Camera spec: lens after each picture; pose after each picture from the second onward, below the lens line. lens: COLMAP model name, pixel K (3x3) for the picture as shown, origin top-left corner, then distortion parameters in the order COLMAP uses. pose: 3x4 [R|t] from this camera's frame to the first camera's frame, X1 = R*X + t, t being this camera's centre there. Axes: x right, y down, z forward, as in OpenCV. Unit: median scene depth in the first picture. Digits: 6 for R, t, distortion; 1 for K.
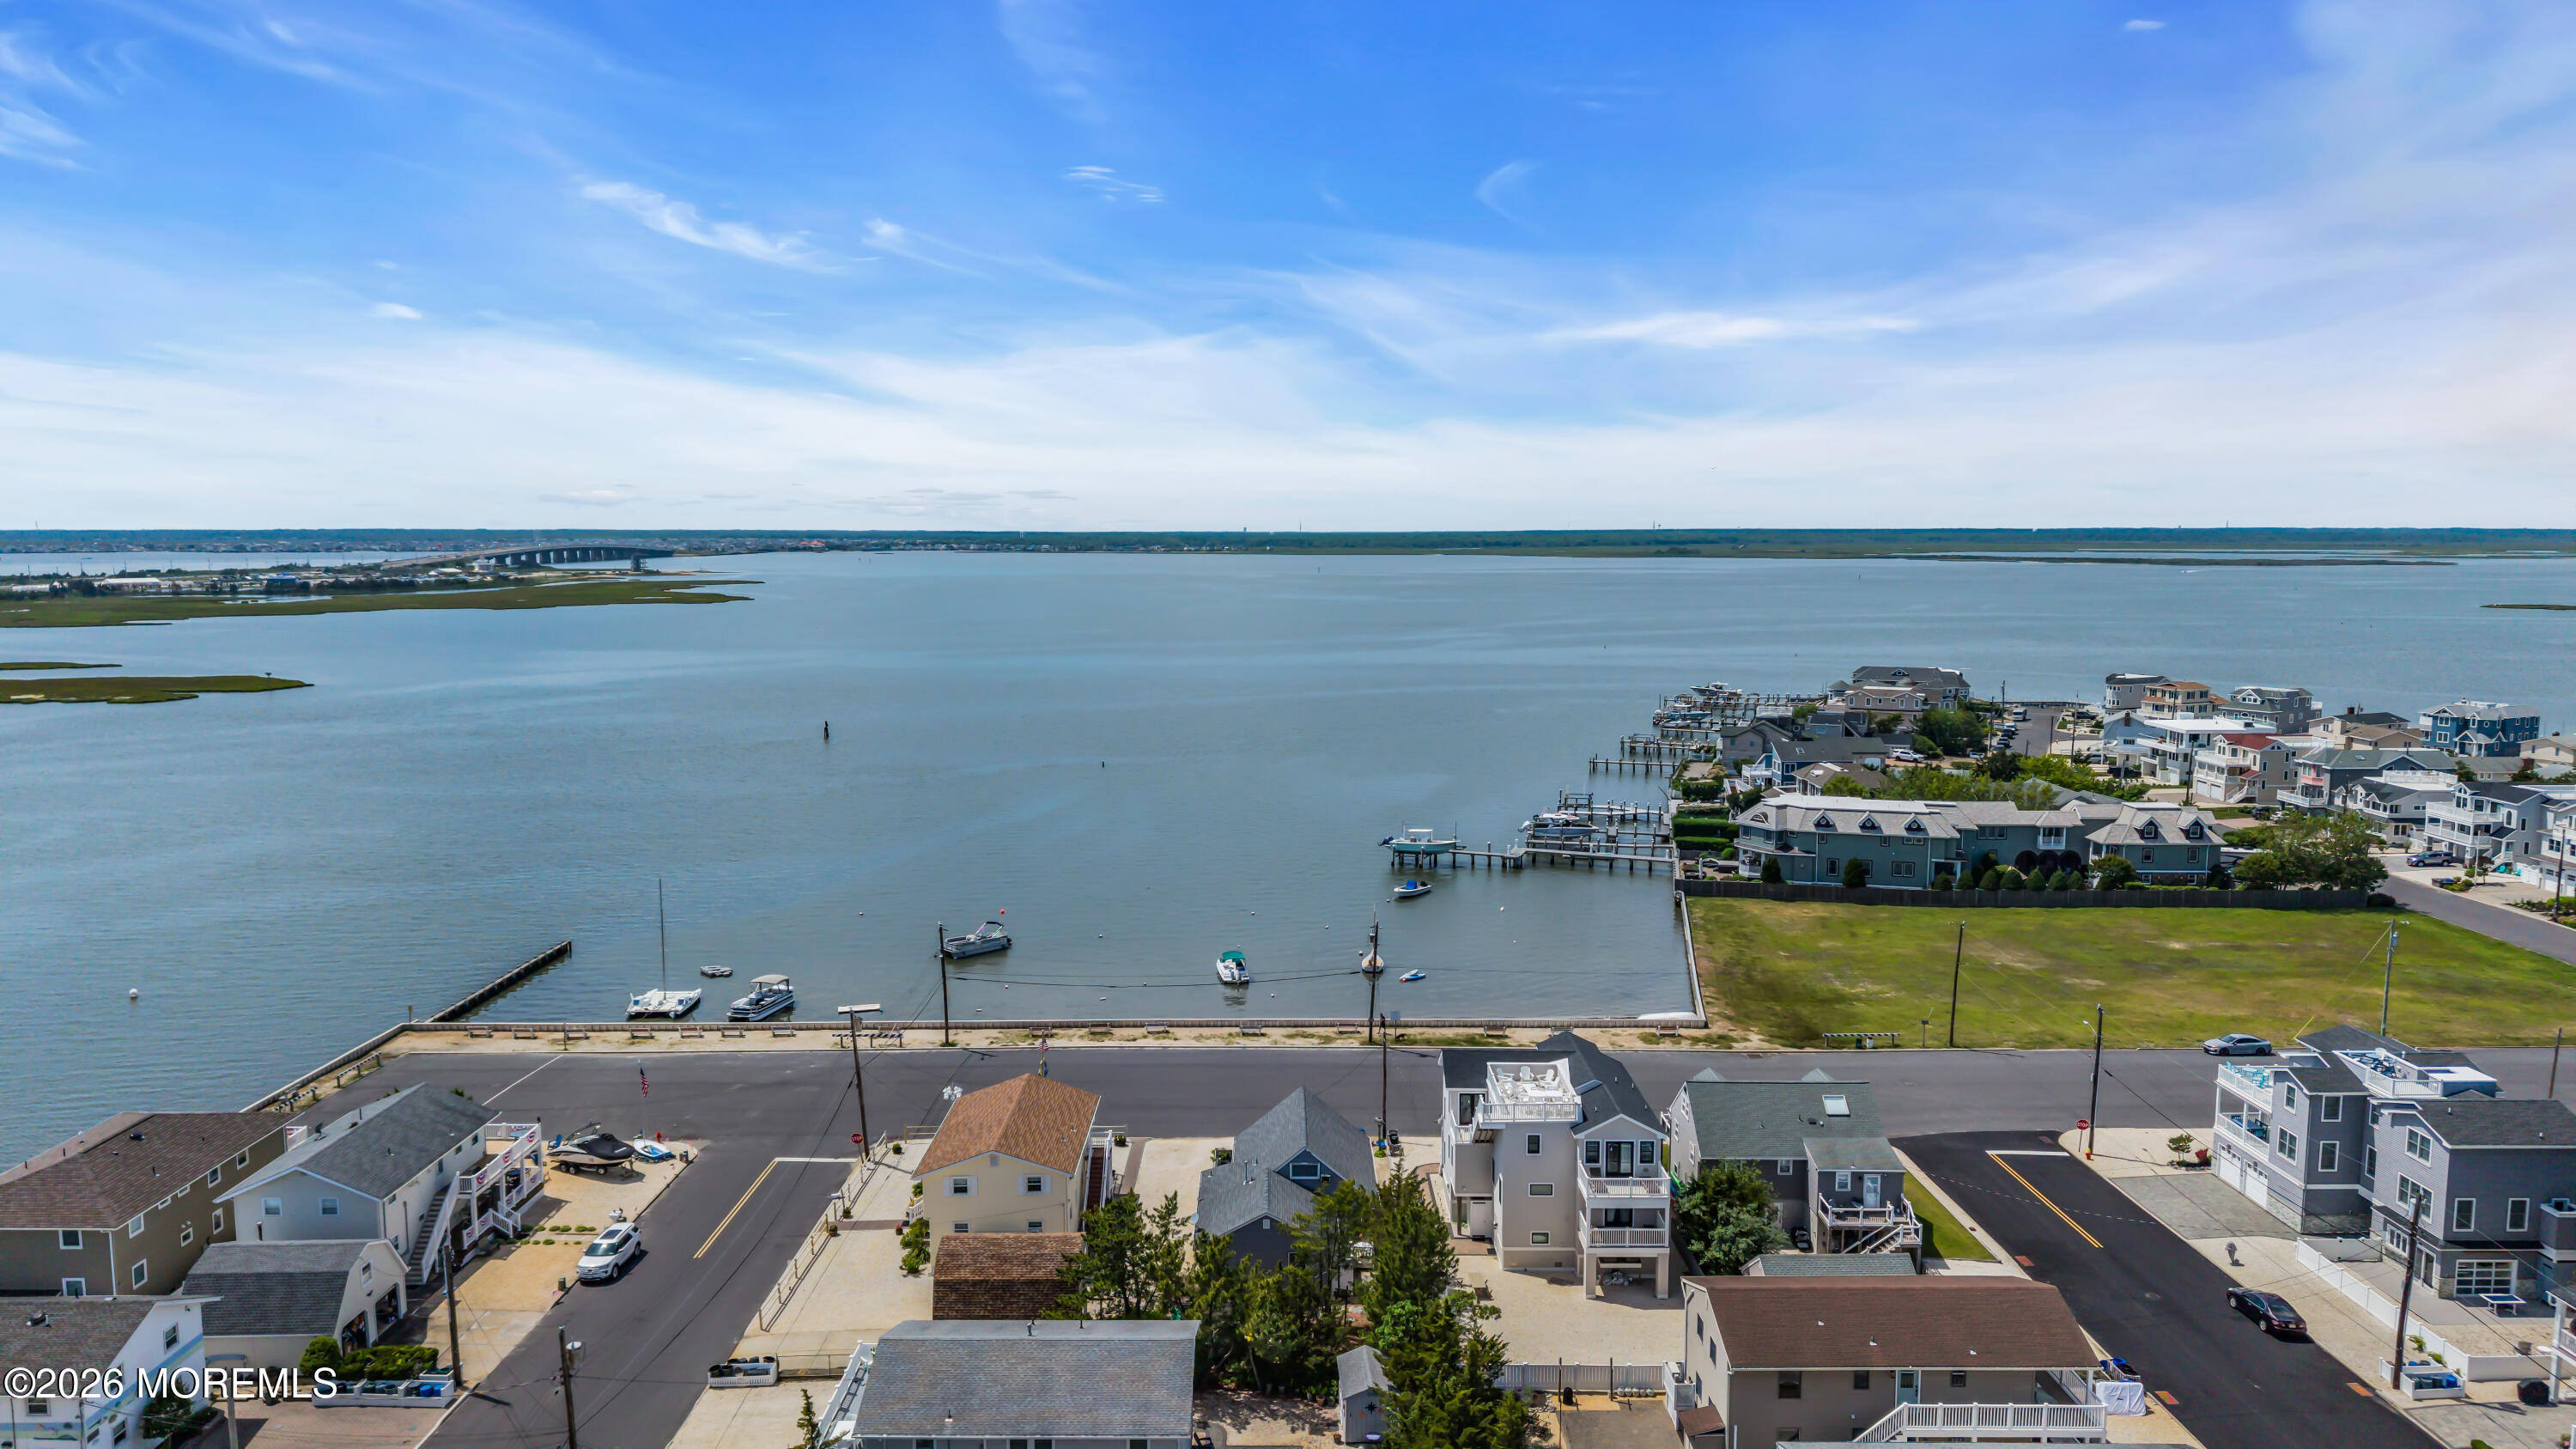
lens RADIAL K [[1714.4, 0, 1288.0], [0, 1714.4, 724.5], [0, 0, 1]] dist [0.064993, -0.080746]
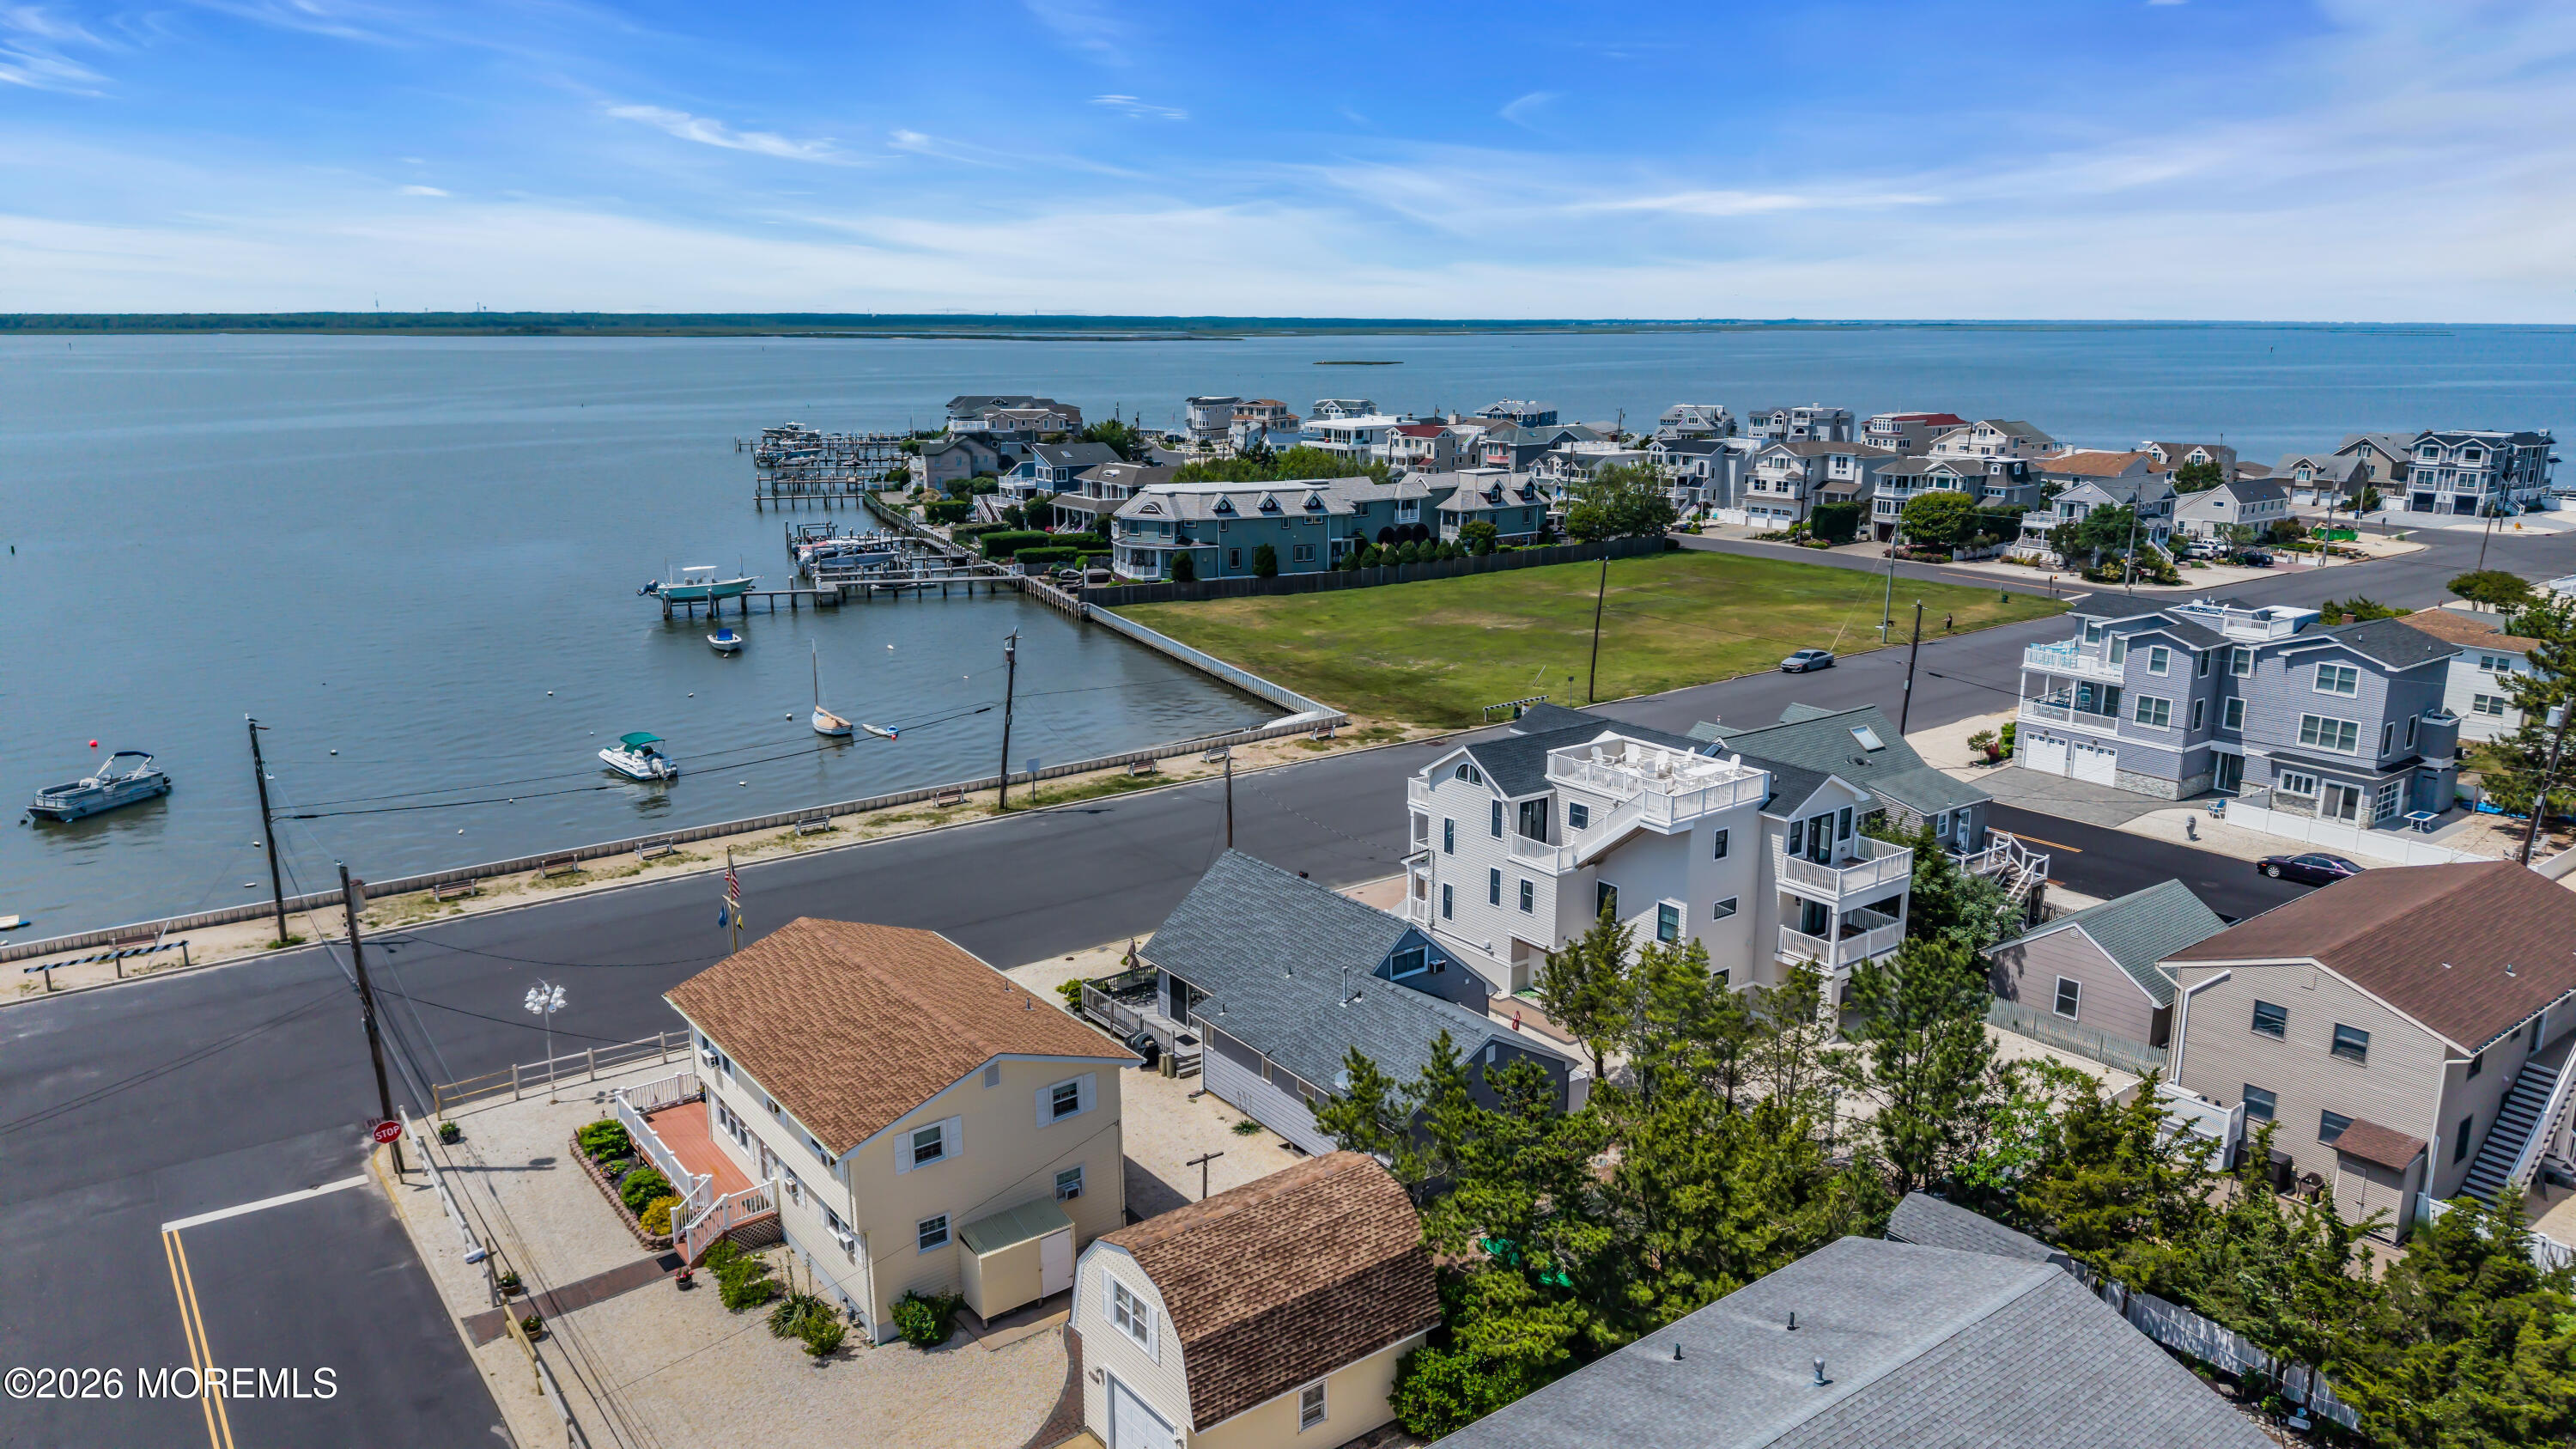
lens RADIAL K [[1712.2, 0, 1290.8], [0, 1712.2, 725.9], [0, 0, 1]] dist [0.082268, -0.106064]
pose [[0.801399, -0.137204, 0.582181, -0.249251], [0.066934, 0.987793, 0.140657, 0.064106], [-0.594373, -0.073754, 0.800800, 0.386961]]
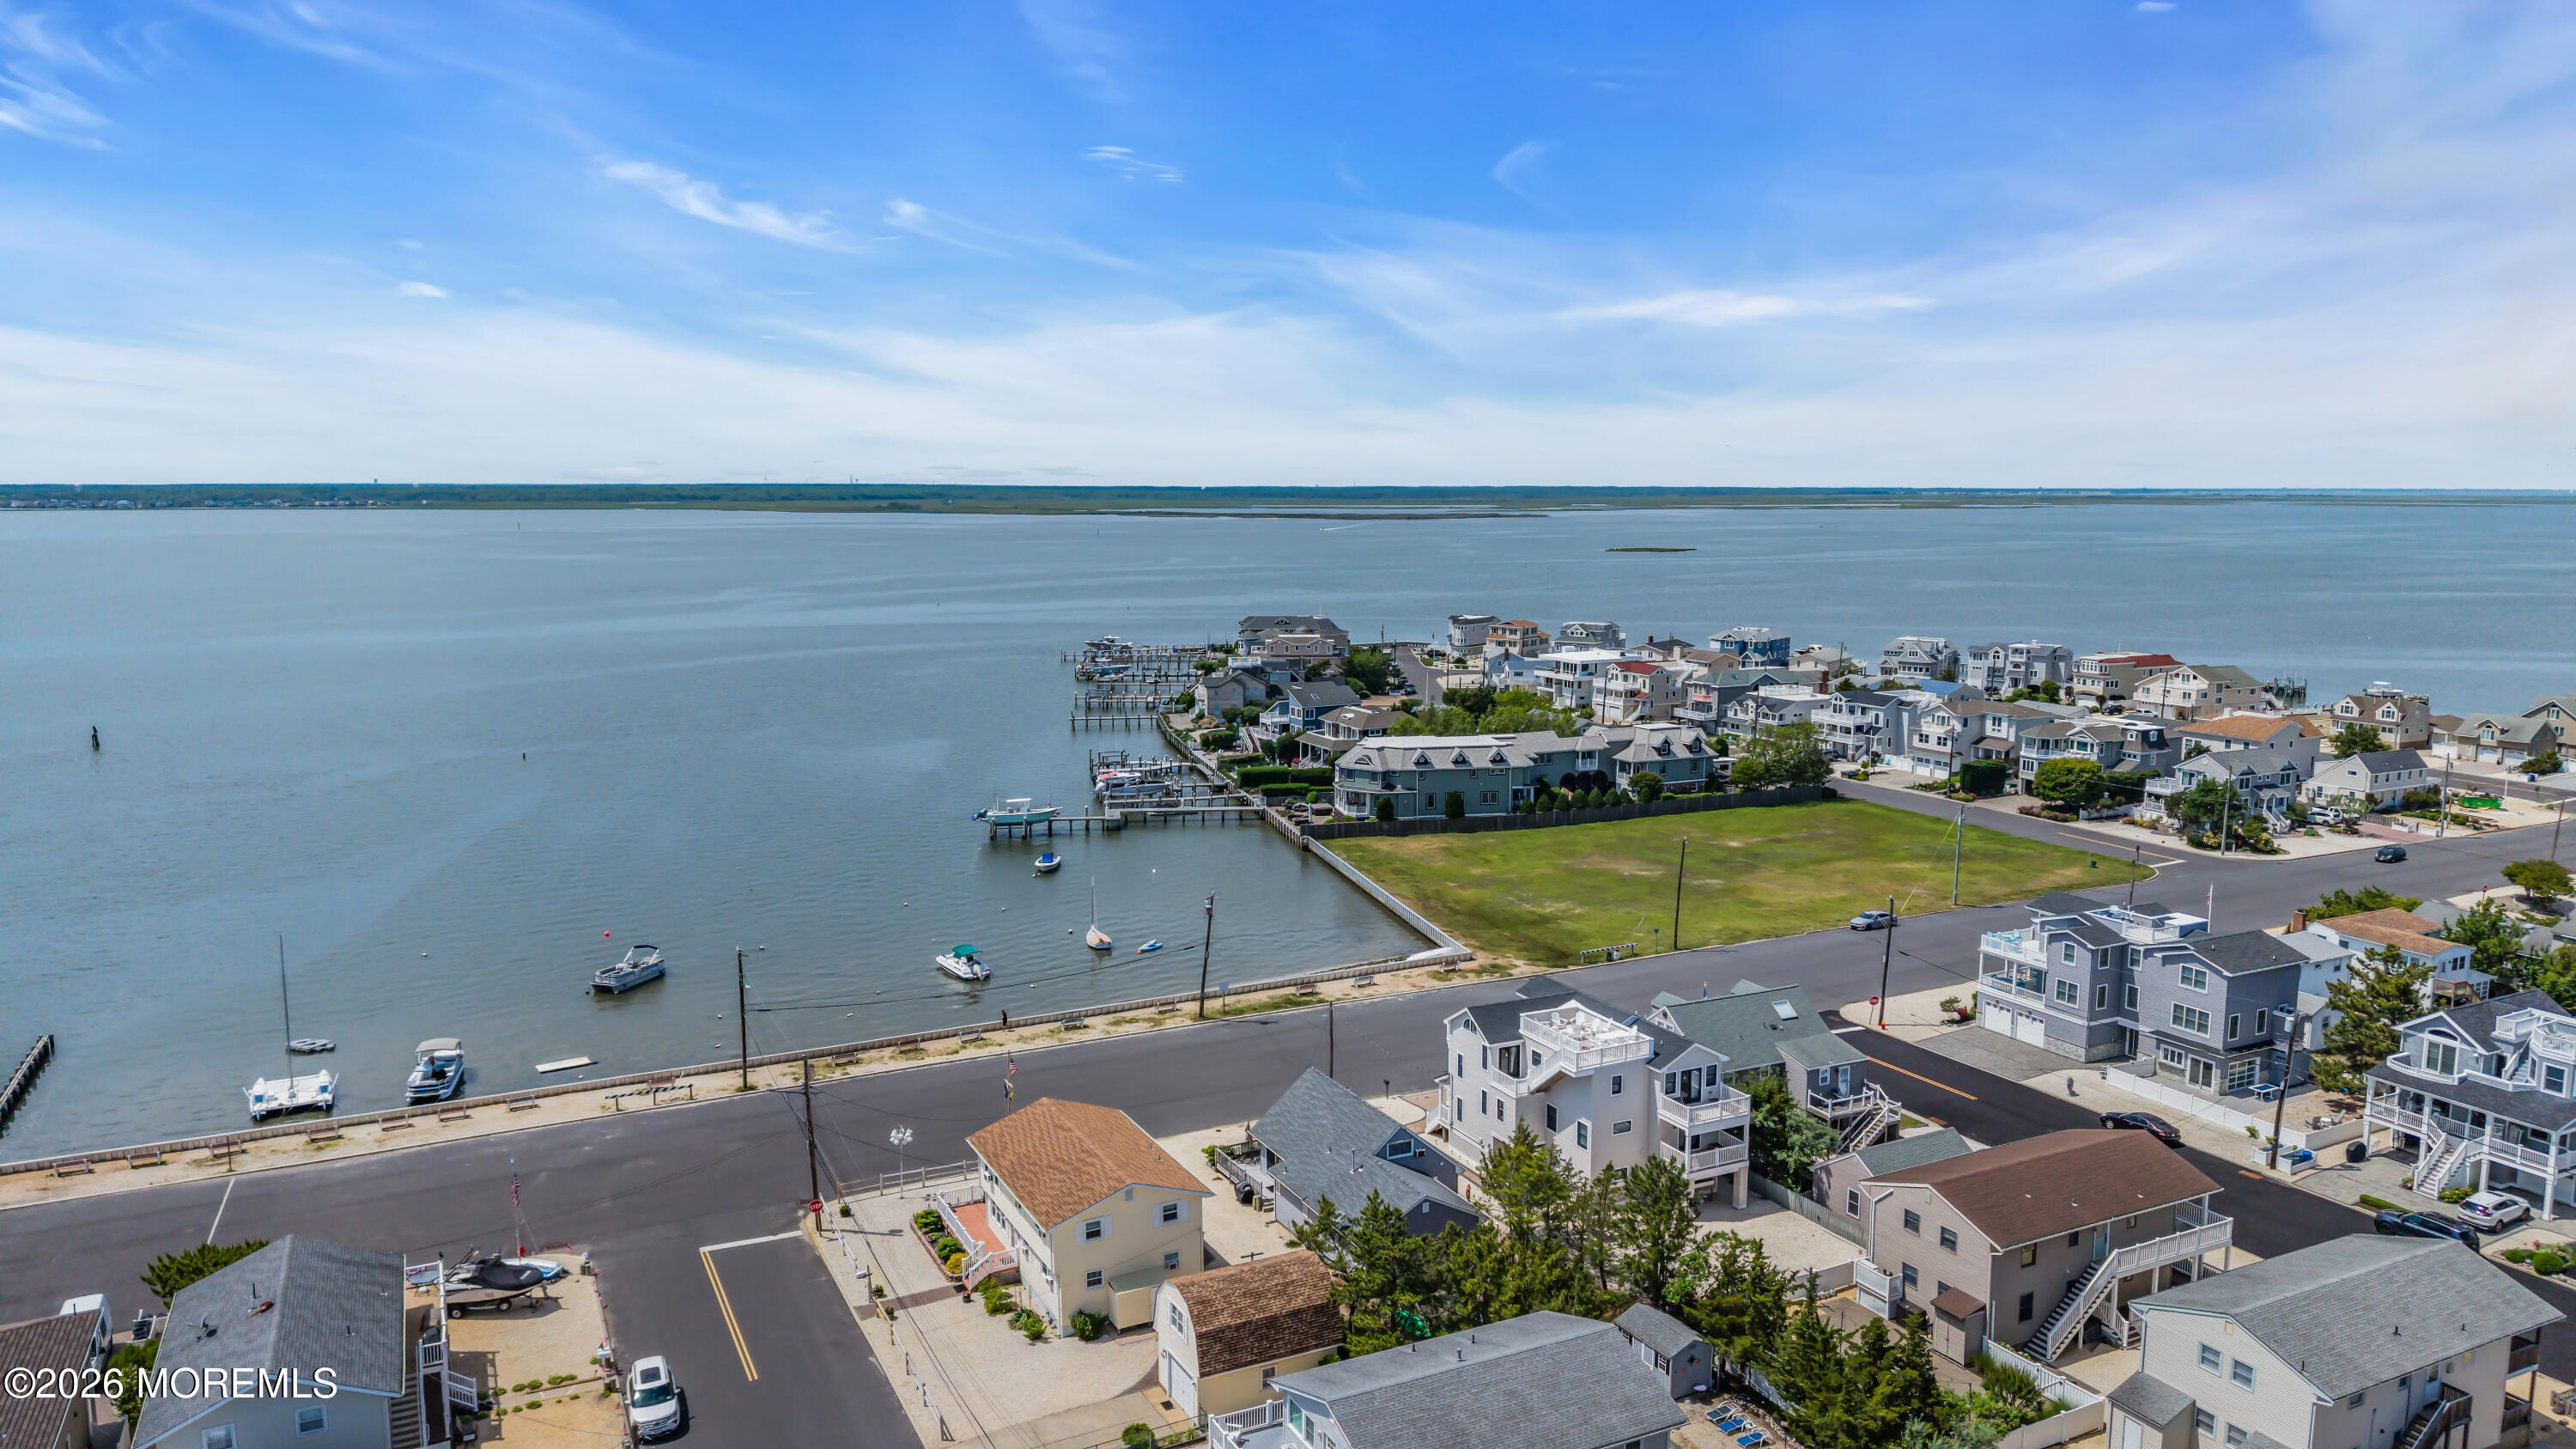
lens RADIAL K [[1714.4, 0, 1288.0], [0, 1714.4, 724.5], [0, 0, 1]] dist [0.064993, -0.080746]
pose [[0.896445, -0.060887, 0.438952, -0.319264], [0.049671, 0.998080, 0.037003, -0.012837], [-0.440362, -0.011368, 0.897748, 0.111661]]
